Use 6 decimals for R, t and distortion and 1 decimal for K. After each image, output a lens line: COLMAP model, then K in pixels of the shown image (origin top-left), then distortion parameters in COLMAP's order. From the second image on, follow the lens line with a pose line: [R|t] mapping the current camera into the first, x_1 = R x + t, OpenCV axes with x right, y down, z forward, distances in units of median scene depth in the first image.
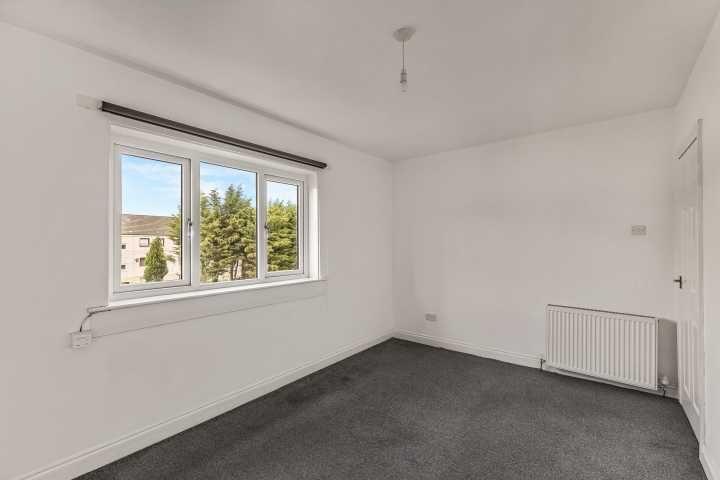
lens RADIAL K [[302.7, 0, 360.0], [0, 302.7, 240.0], [0, 0, 1]] dist [-0.000064, -0.000008]
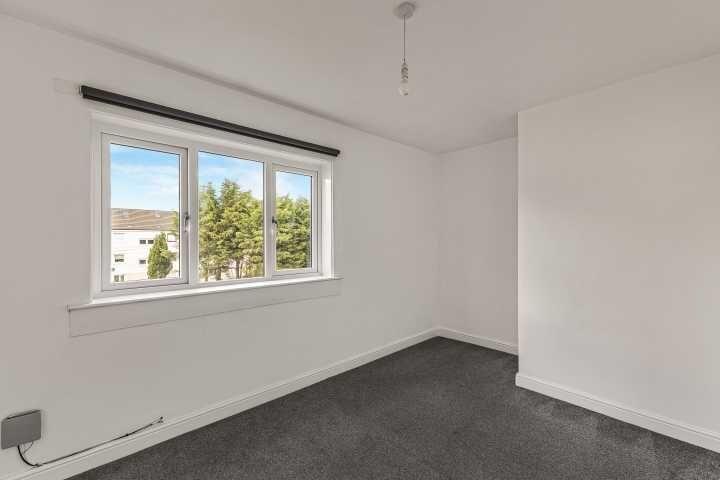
lens RADIAL K [[308.9, 0, 360.0], [0, 308.9, 240.0], [0, 0, 1]] dist [-0.000037, -0.000002]
pose [[0.991760, 0.004709, -0.128027, 0.088983], [-0.002910, 0.999894, 0.014239, 0.000538], [0.128080, -0.013750, 0.991668, 0.106795]]
